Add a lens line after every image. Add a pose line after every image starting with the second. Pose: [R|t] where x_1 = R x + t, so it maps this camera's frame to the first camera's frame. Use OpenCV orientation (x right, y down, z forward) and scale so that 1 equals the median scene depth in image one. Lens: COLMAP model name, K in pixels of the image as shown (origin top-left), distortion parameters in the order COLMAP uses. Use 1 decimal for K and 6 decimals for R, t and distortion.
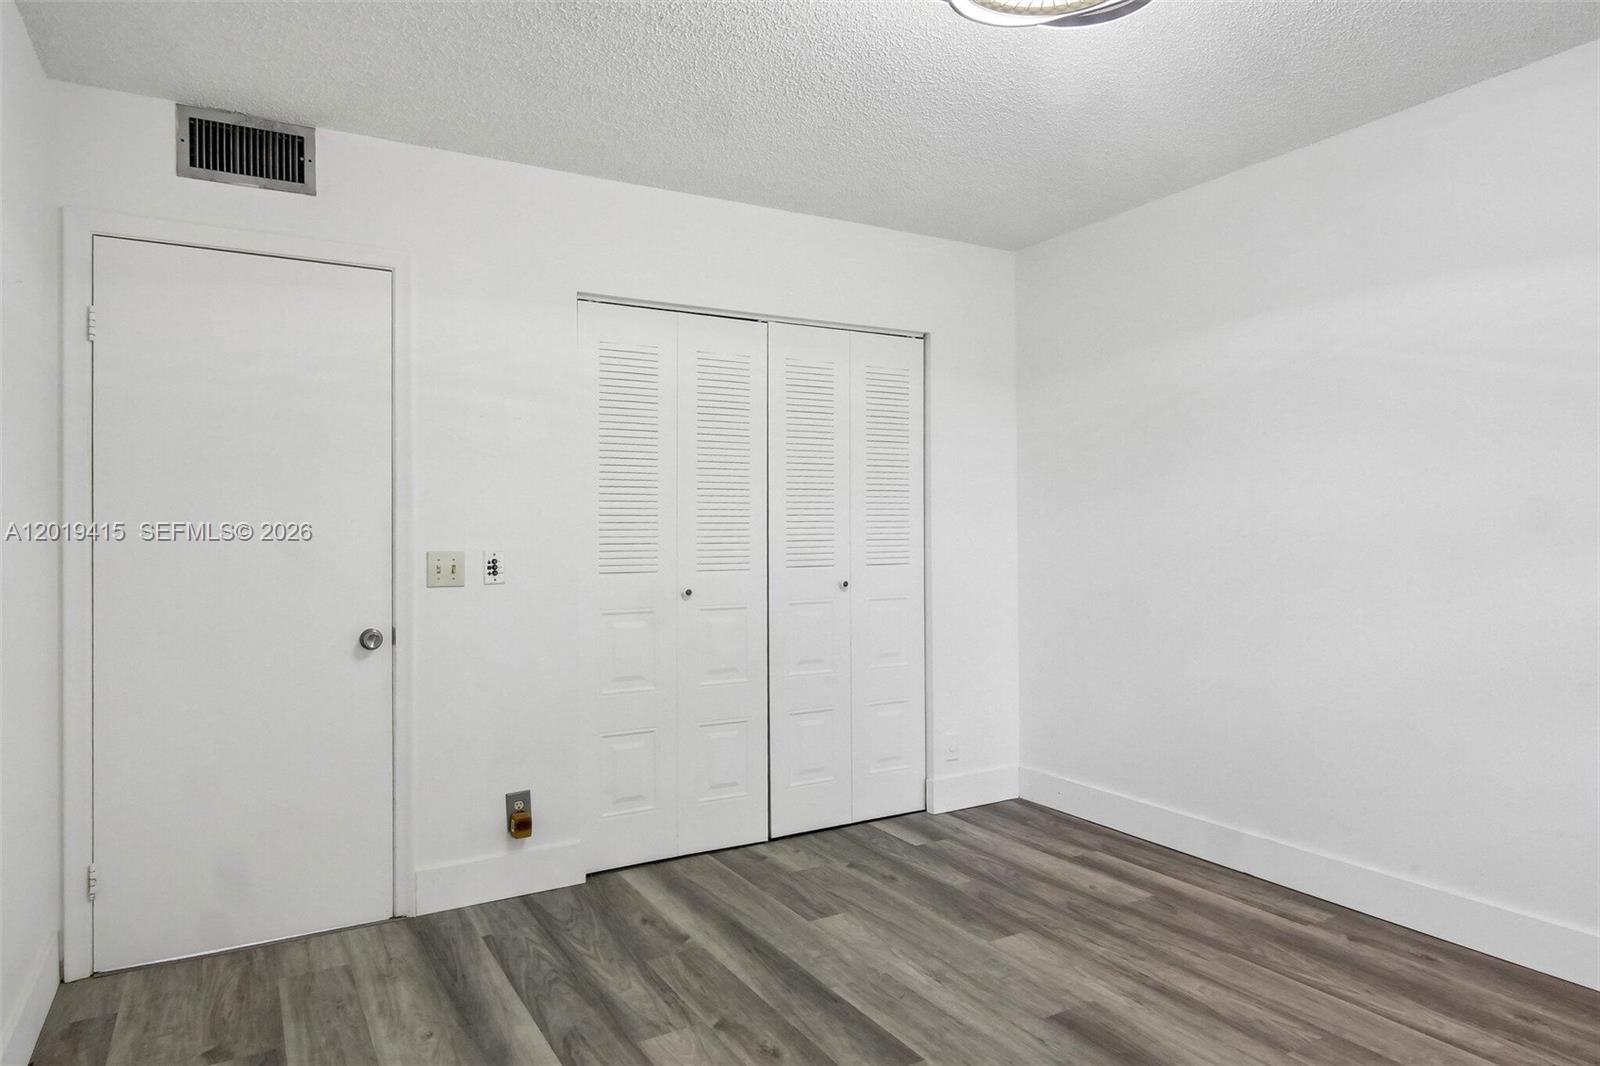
lens RADIAL K [[954.4, 0, 799.0], [0, 954.4, 534.0], [0, 0, 1]] dist [0.006338, -0.004159]
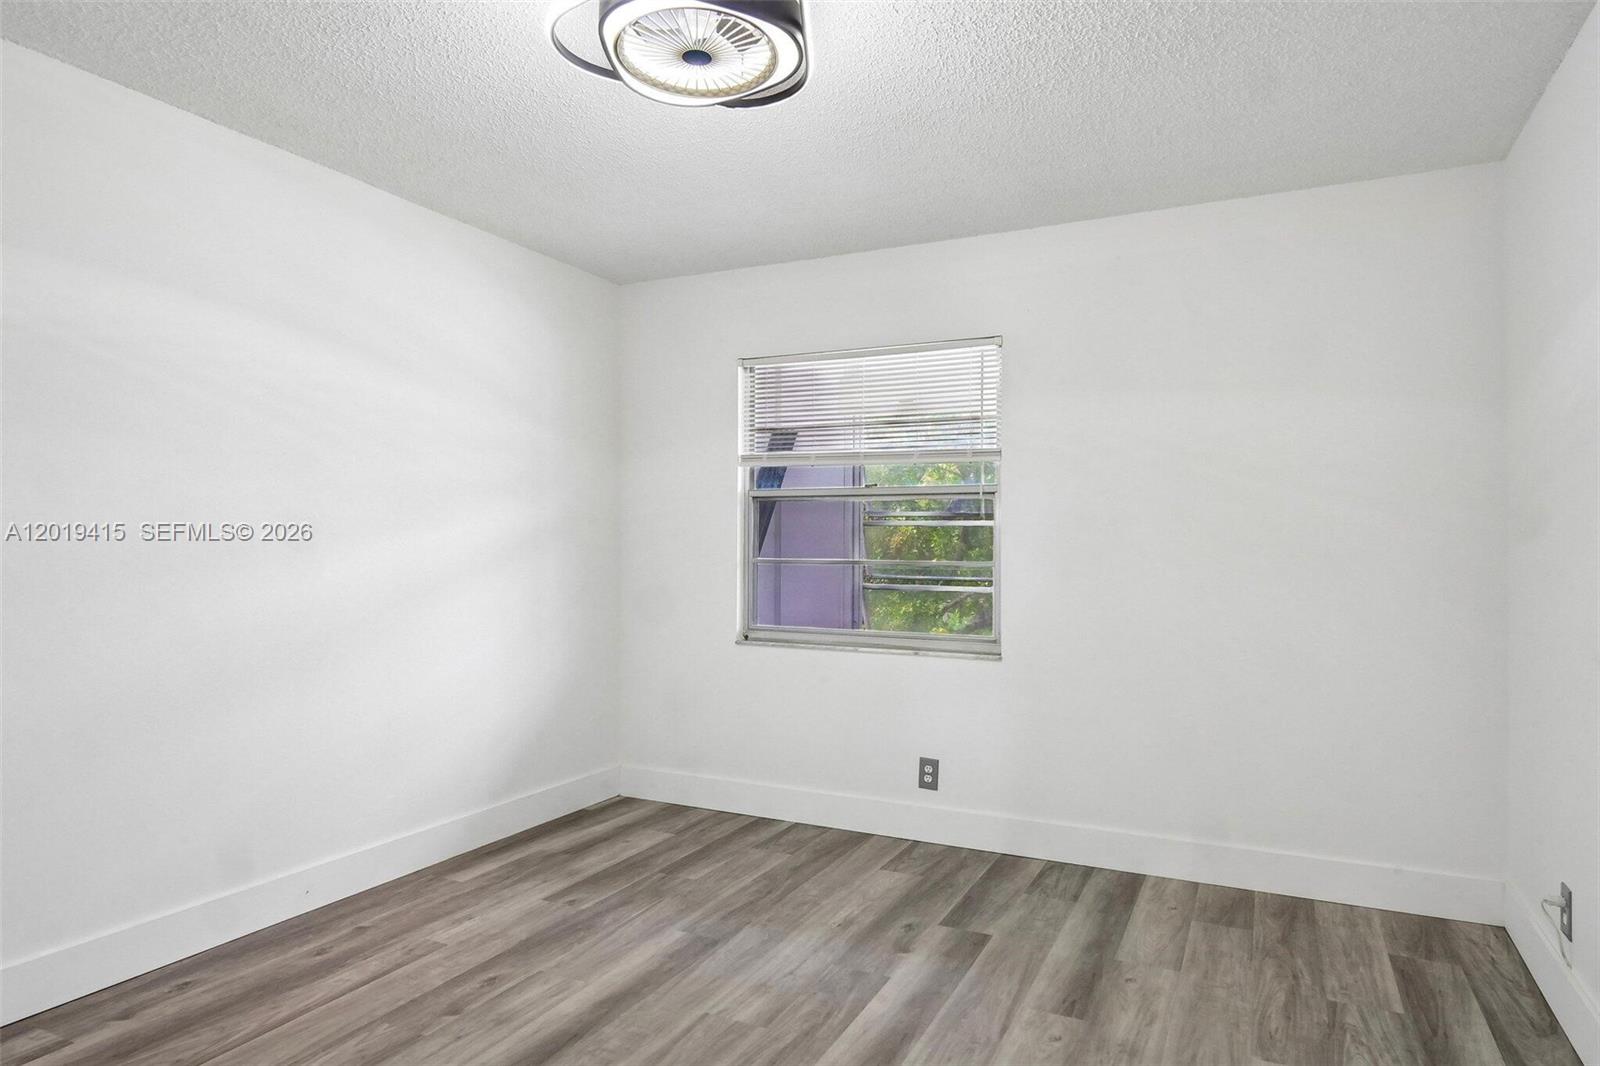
lens RADIAL K [[954.4, 0, 800.7], [0, 954.4, 536.1], [0, 0, 1]] dist [0.006338, -0.004159]
pose [[-0.537117, 0.010530, 0.843442, -0.560009], [-0.000378, 0.999919, -0.012724, -0.000899], [-0.843508, -0.007153, -0.537069, 1.103523]]
